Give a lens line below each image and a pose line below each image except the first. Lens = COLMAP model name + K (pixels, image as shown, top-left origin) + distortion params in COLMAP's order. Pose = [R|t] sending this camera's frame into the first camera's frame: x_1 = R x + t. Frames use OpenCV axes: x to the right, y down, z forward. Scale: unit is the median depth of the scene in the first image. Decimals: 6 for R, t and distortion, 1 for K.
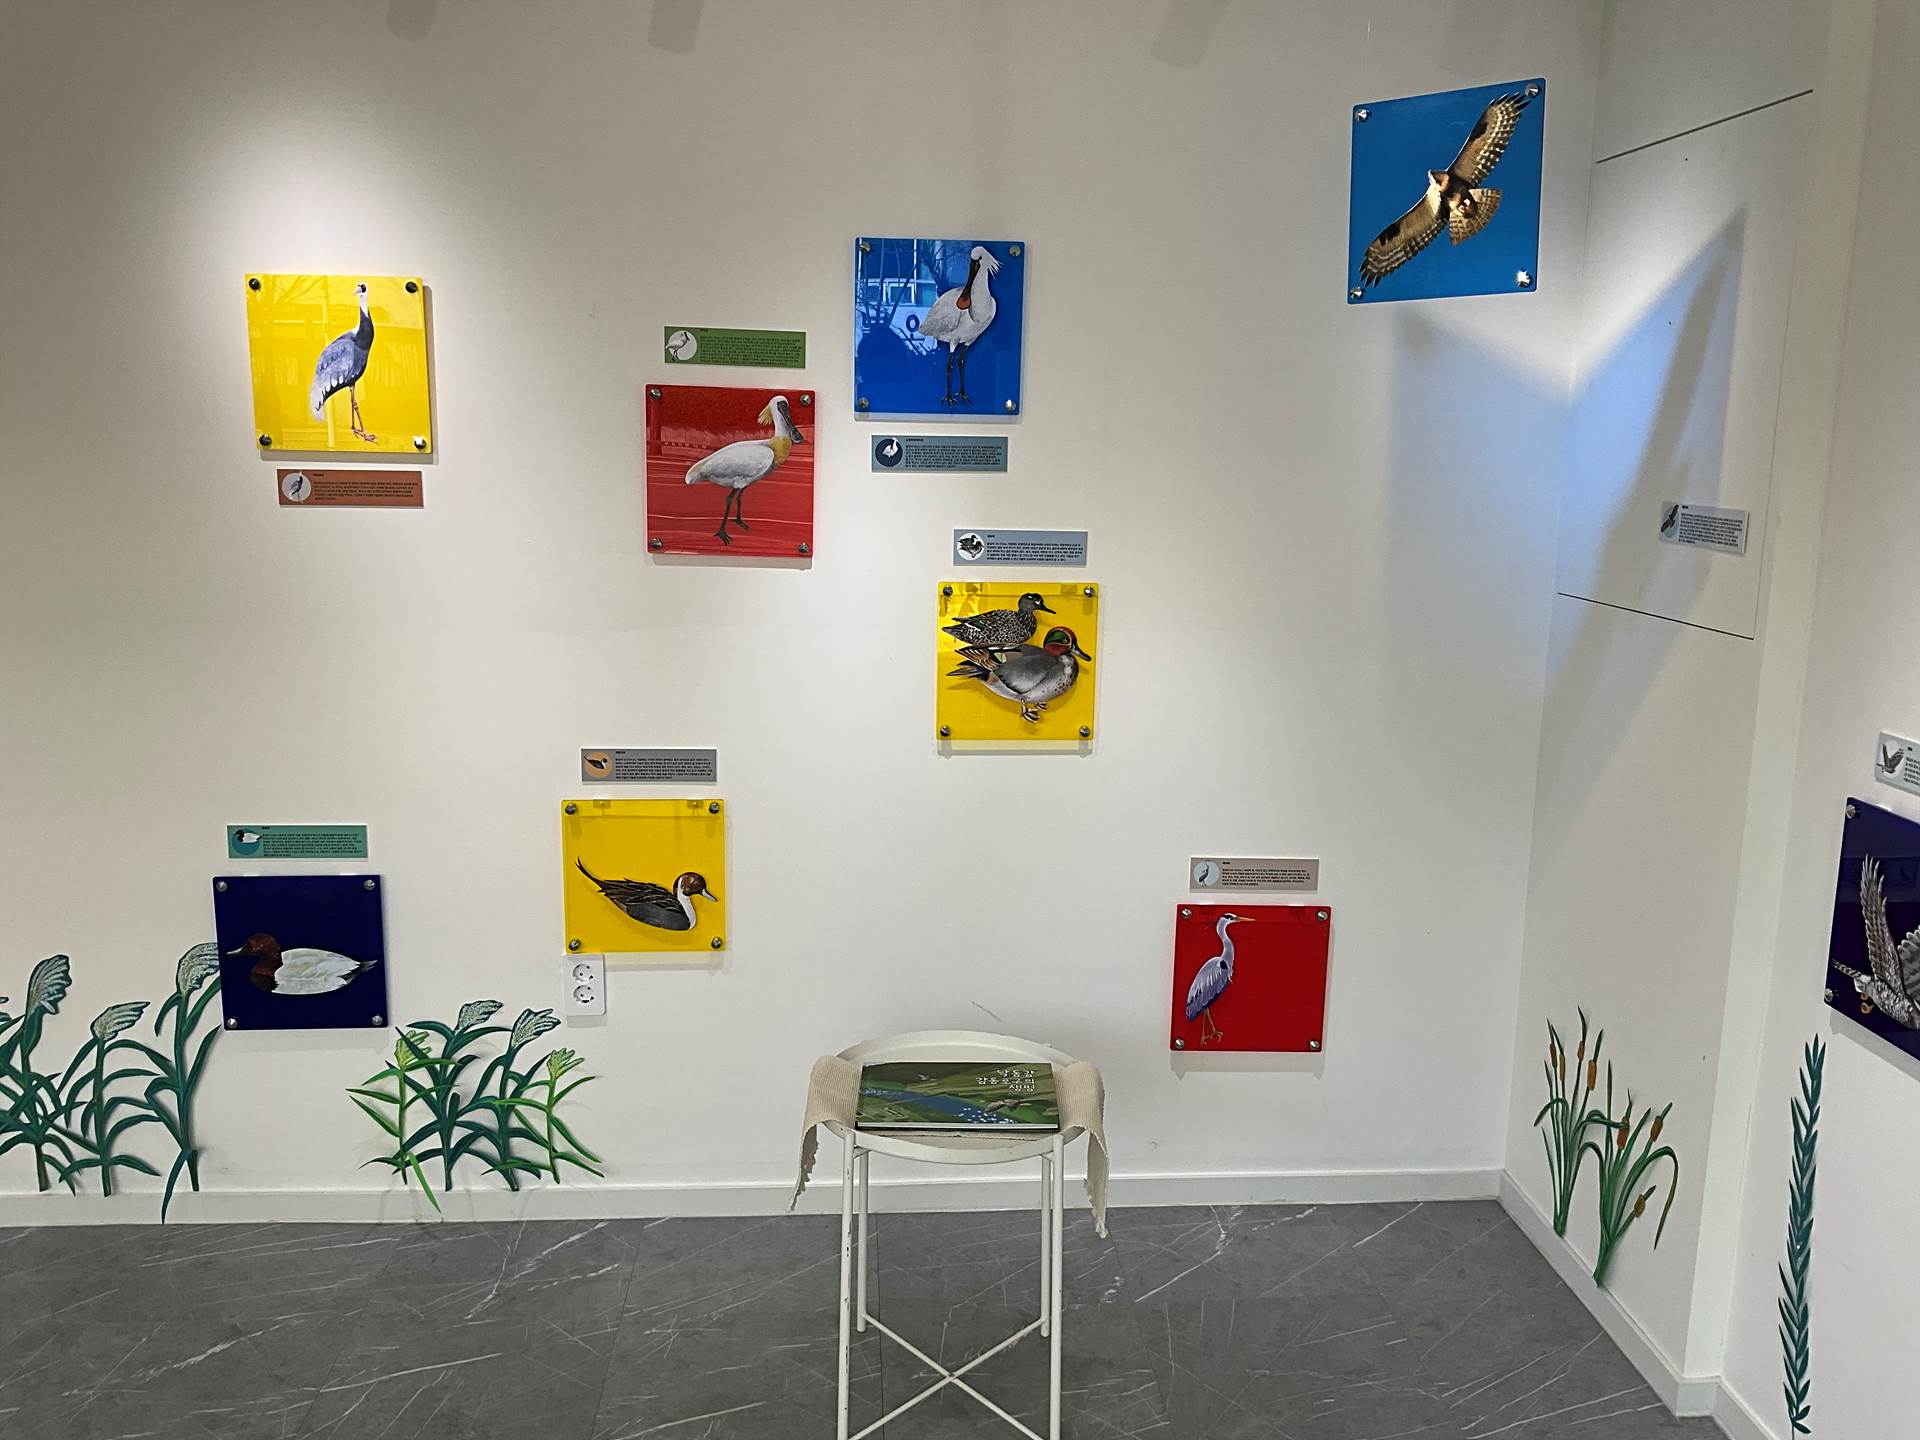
lens RADIAL K [[1611.2, 0, 966.1], [0, 1611.2, 713.5], [0, 0, 1]] dist [0.063968, -0.125421]
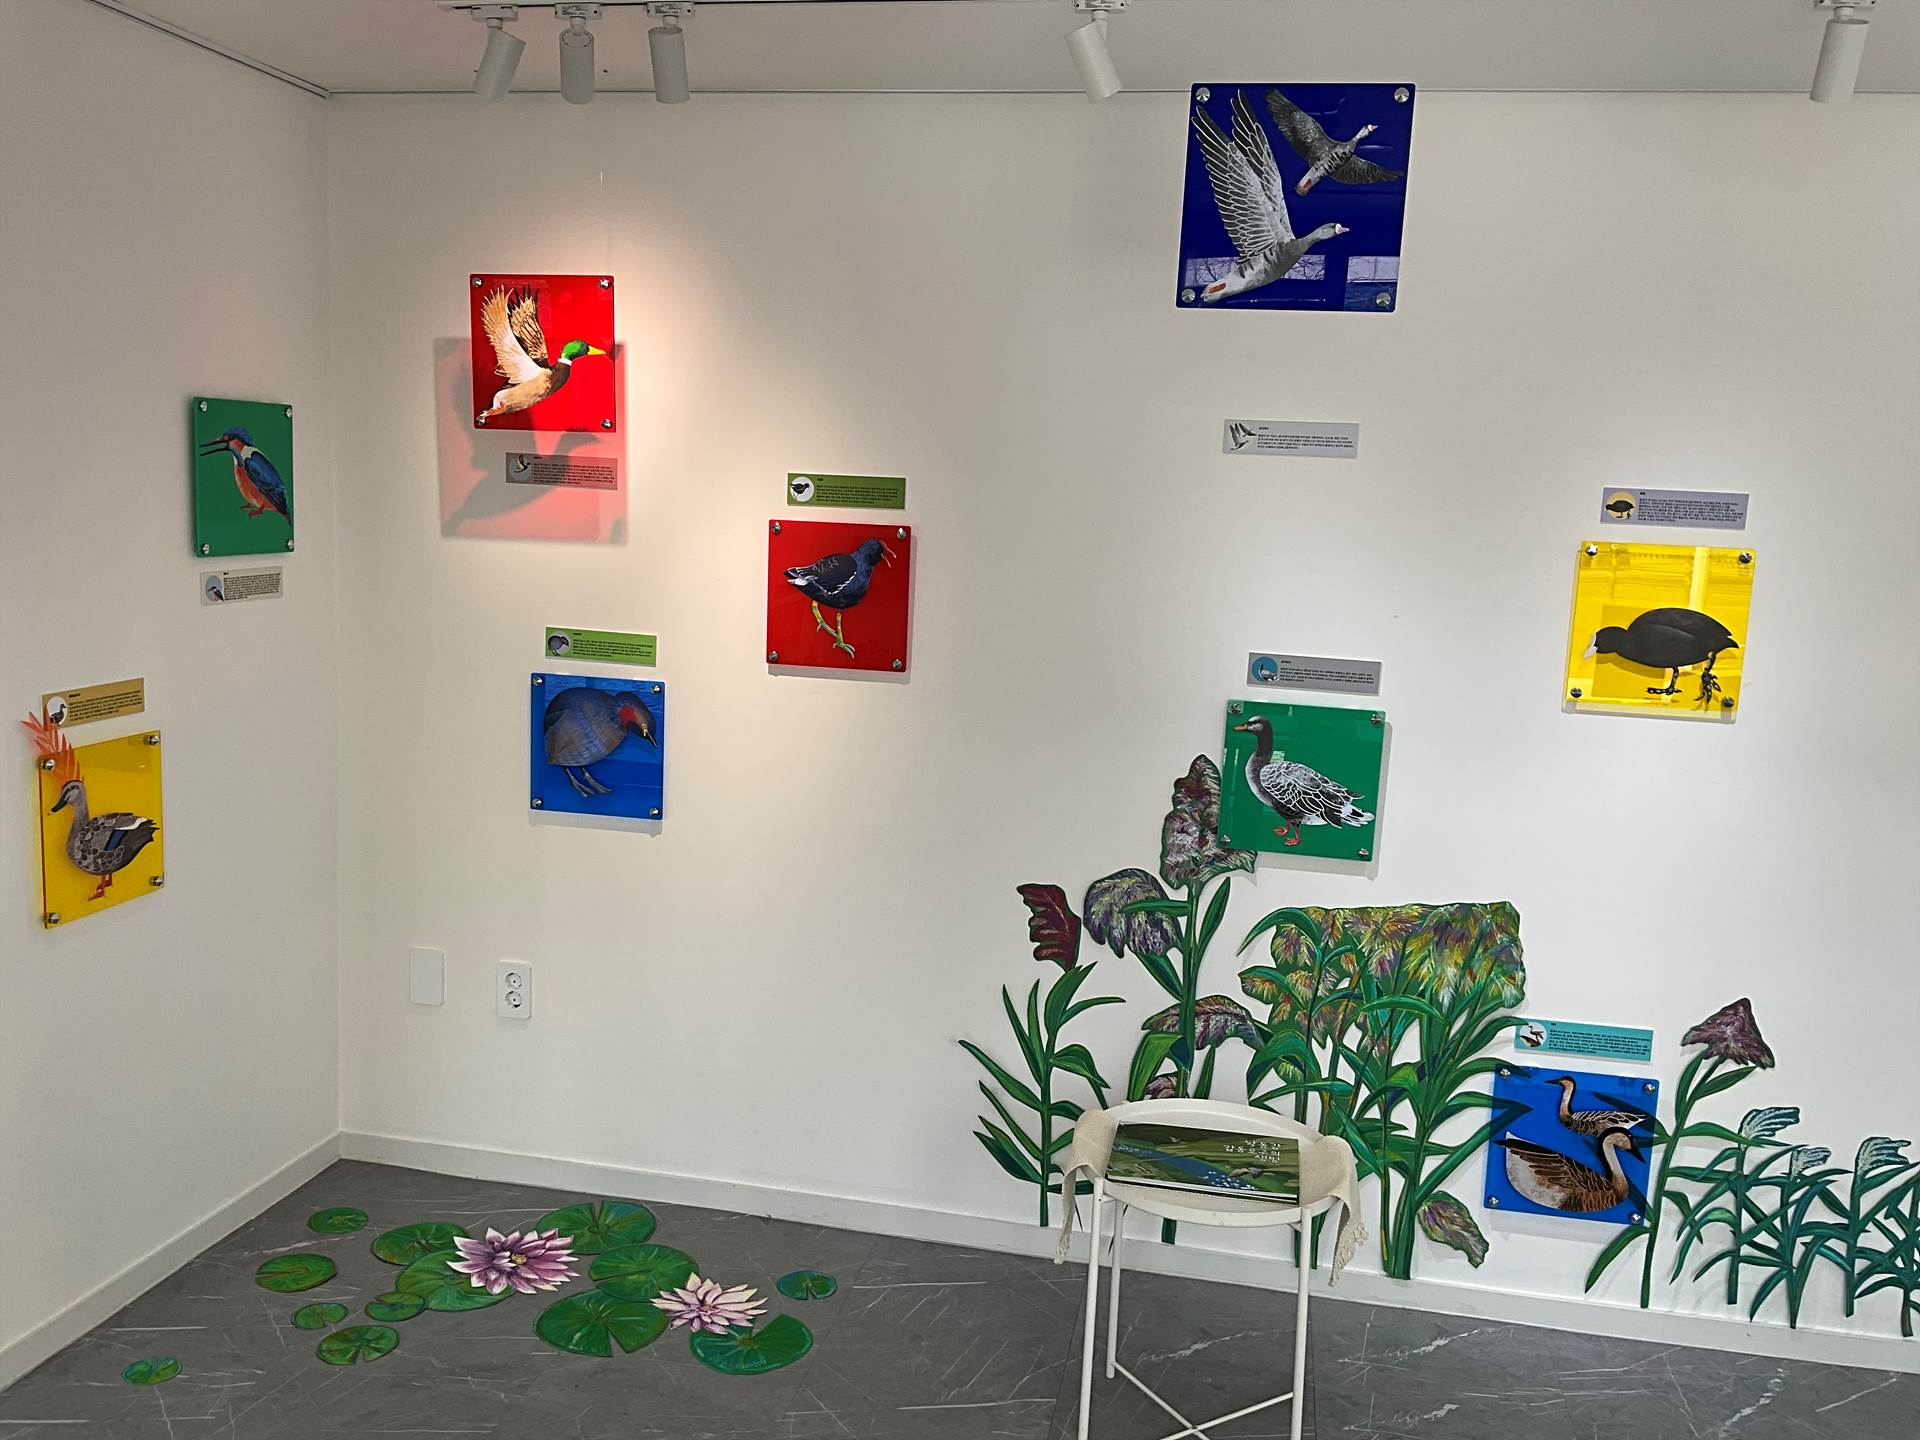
lens RADIAL K [[1611.2, 0, 943.0], [0, 1611.2, 714.0], [0, 0, 1]] dist [0.063968, -0.125421]
pose [[0.951522, 0.066224, -0.300365, -0.854005], [-0.083346, 0.995525, -0.044538, 0.005321], [0.296072, 0.067413, 0.952784, -0.150217]]
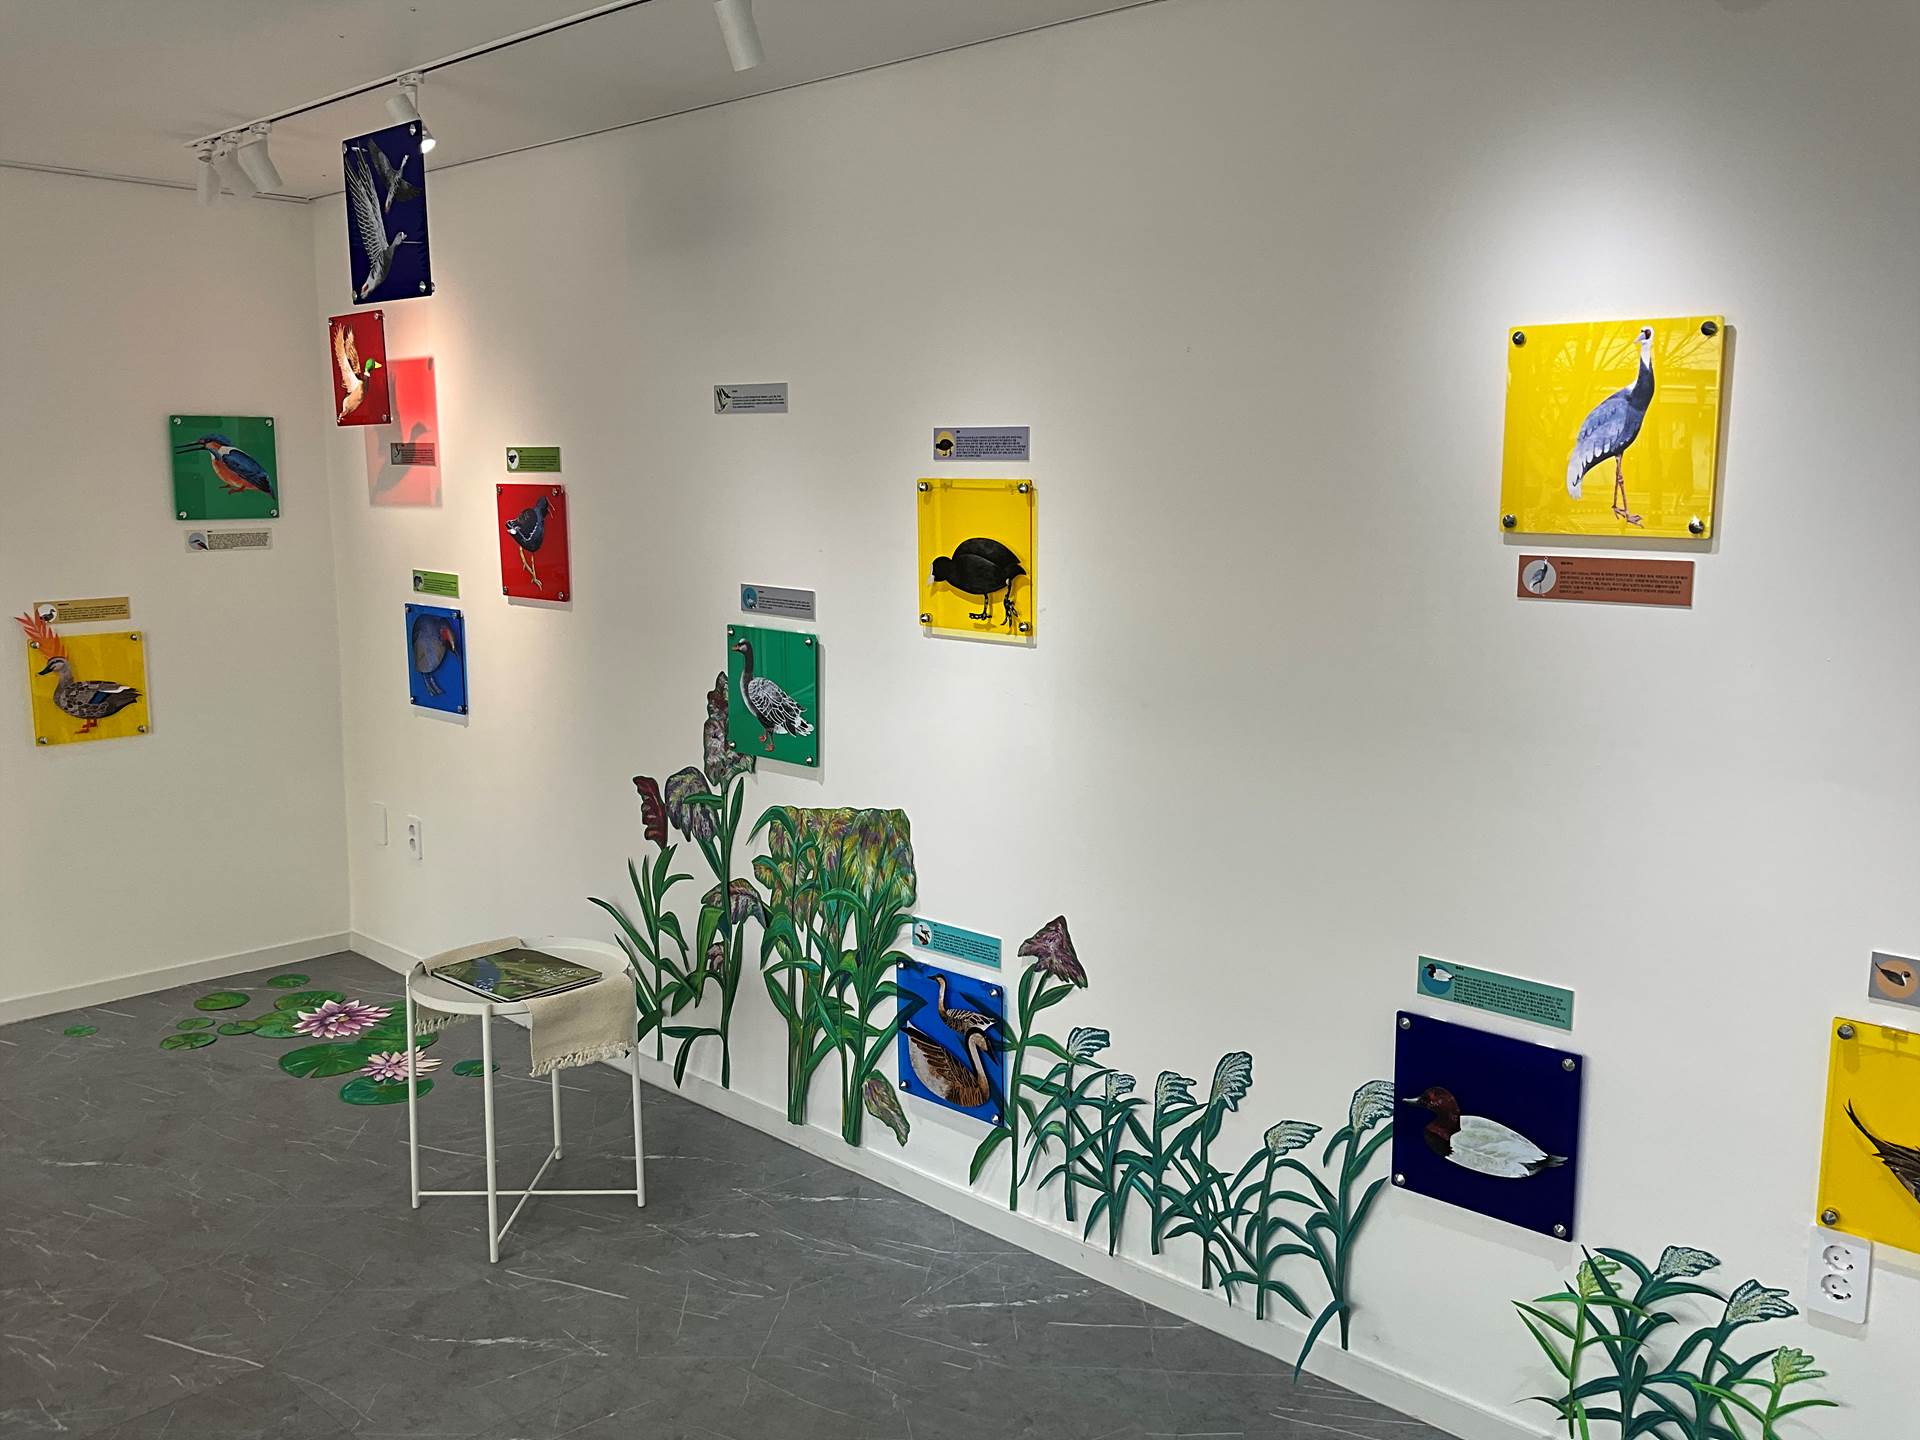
lens RADIAL K [[1611.2, 0, 967.7], [0, 1611.2, 716.1], [0, 0, 1]] dist [0.063968, -0.125421]
pose [[0.647043, 0.101093, -0.755722, 0.035285], [-0.137388, 0.990406, 0.014856, -0.038278], [0.749974, 0.094214, 0.654724, 0.226487]]
